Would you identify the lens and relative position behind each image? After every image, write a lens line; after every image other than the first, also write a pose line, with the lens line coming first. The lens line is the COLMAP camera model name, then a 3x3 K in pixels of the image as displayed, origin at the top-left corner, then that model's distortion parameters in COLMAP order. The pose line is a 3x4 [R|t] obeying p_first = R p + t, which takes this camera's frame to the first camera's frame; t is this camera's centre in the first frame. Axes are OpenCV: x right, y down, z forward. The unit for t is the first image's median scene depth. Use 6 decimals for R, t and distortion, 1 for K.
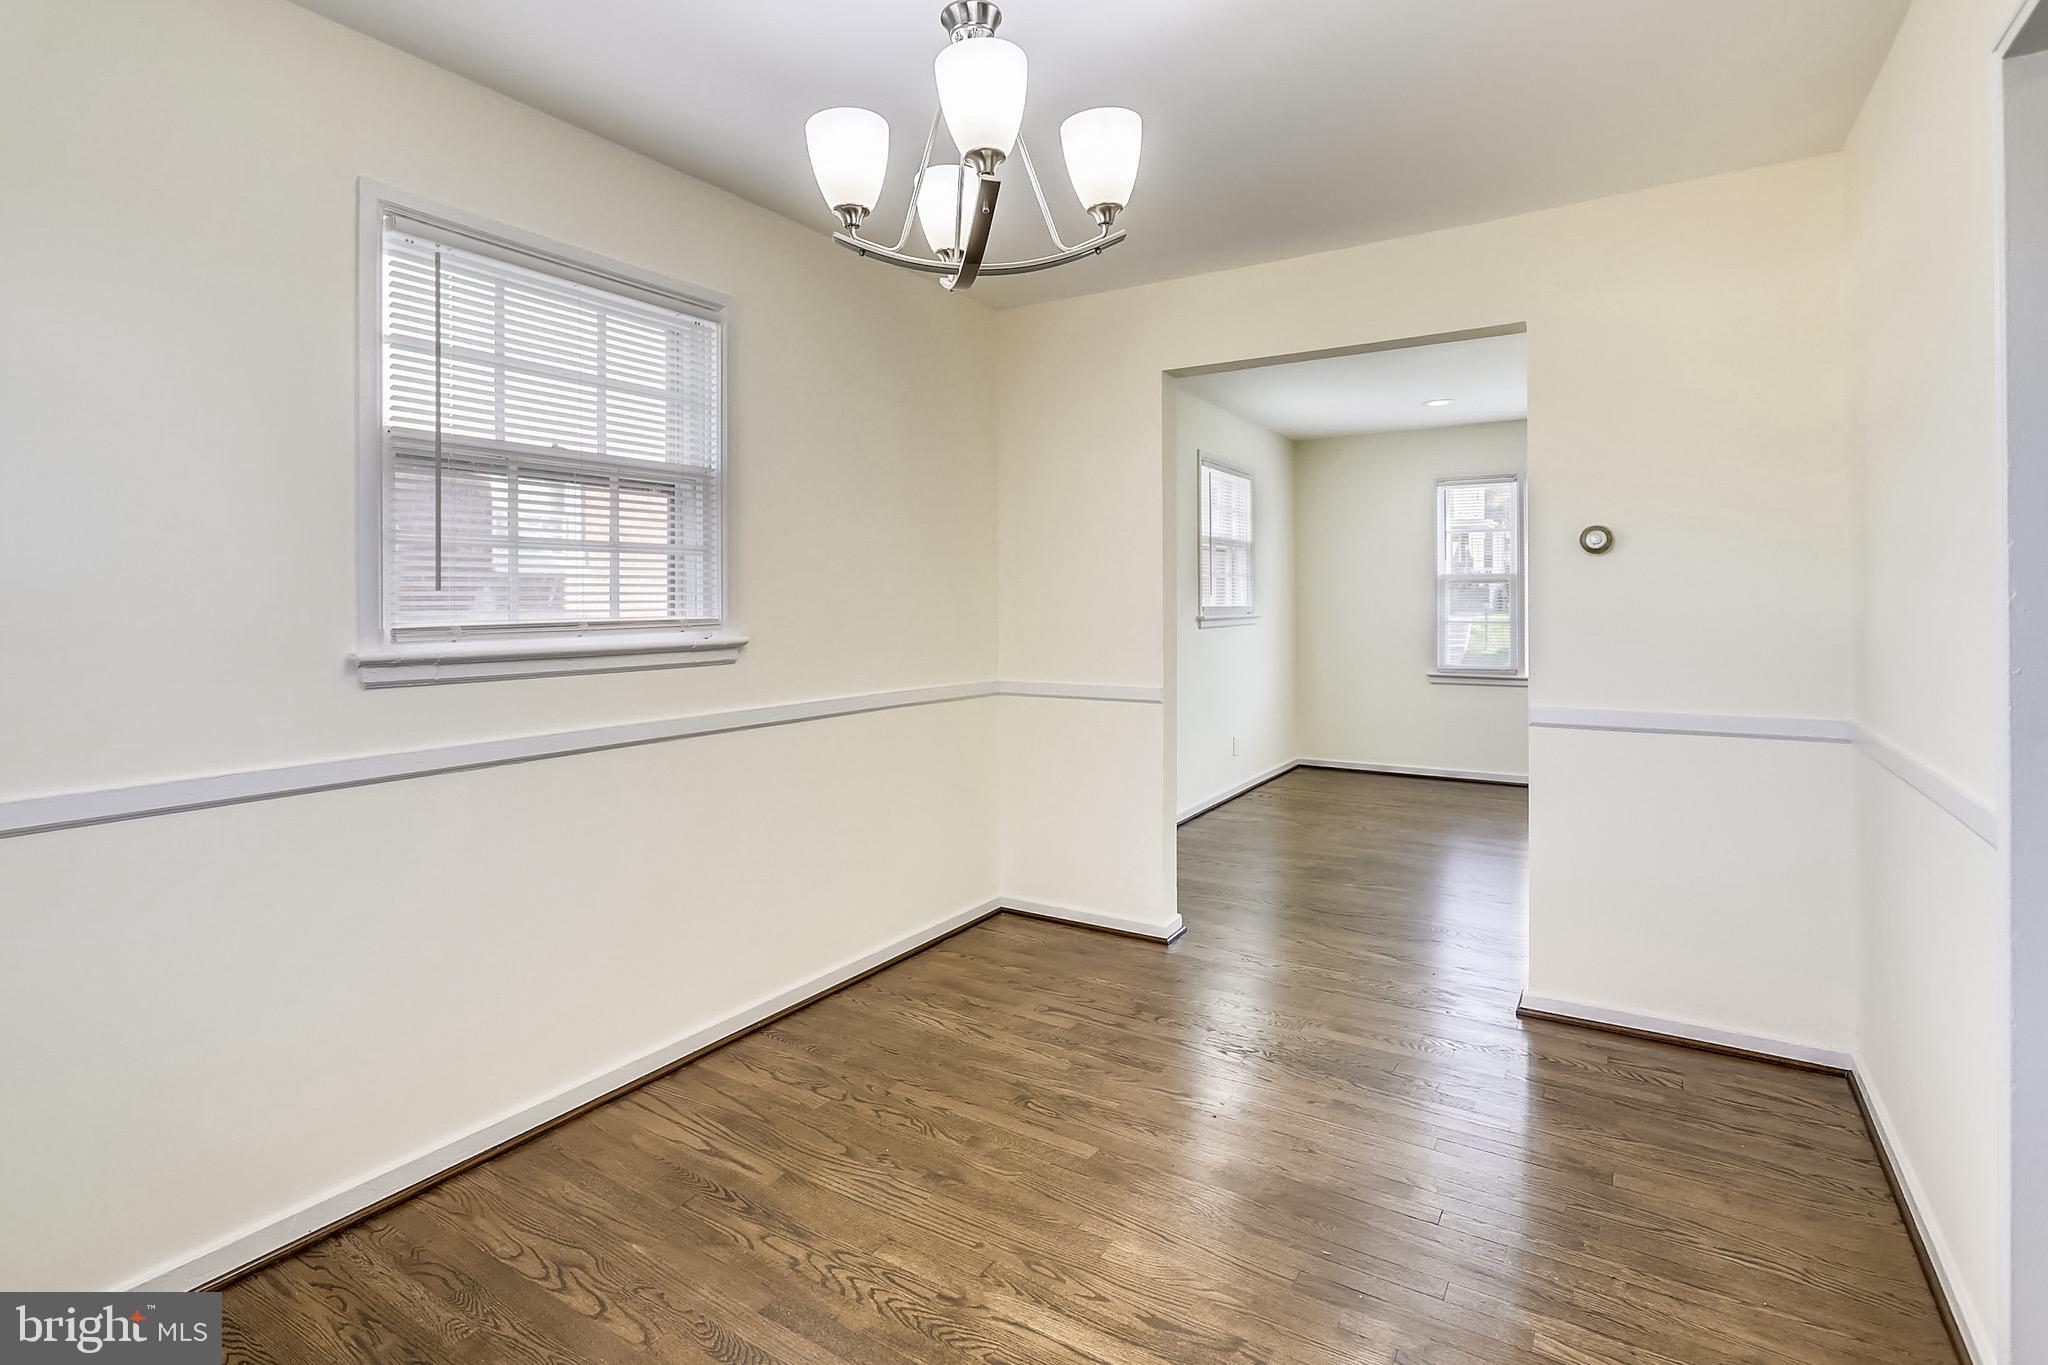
lens RADIAL K [[992.3, 0, 1012.1], [0, 992.3, 618.4], [0, 0, 1]] dist [-0.008331, 0.001334]
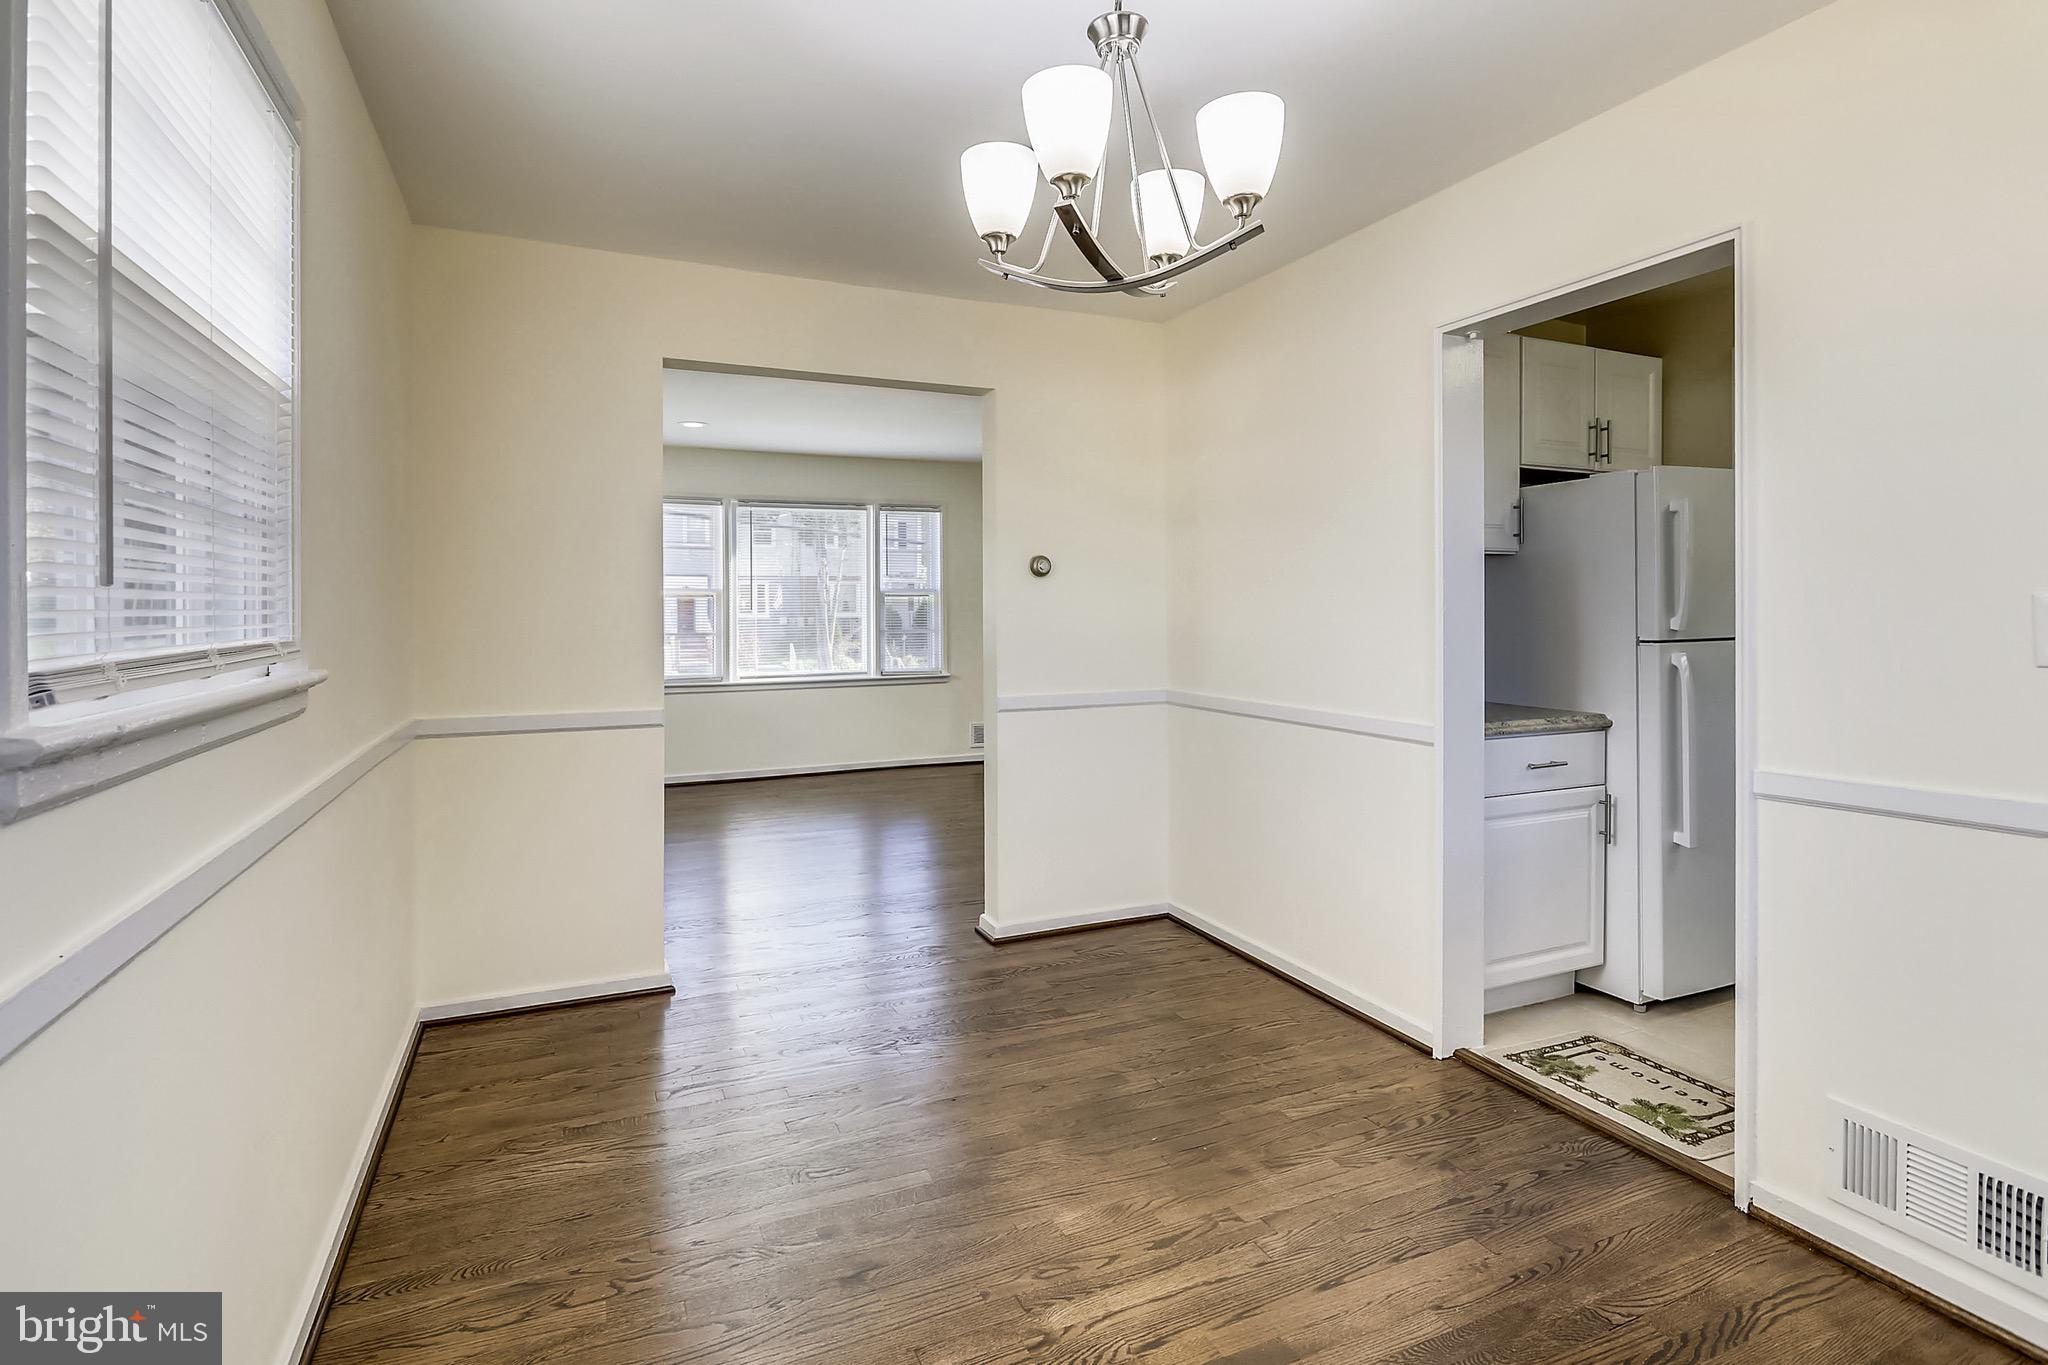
lens RADIAL K [[992.3, 0, 1012.1], [0, 992.3, 618.4], [0, 0, 1]] dist [-0.008331, 0.001334]
pose [[0.550070, -0.005871, 0.835098, -0.610114], [0.011228, 0.999937, -0.000367, -0.011560], [-0.835043, 0.009578, 0.550101, 0.339696]]
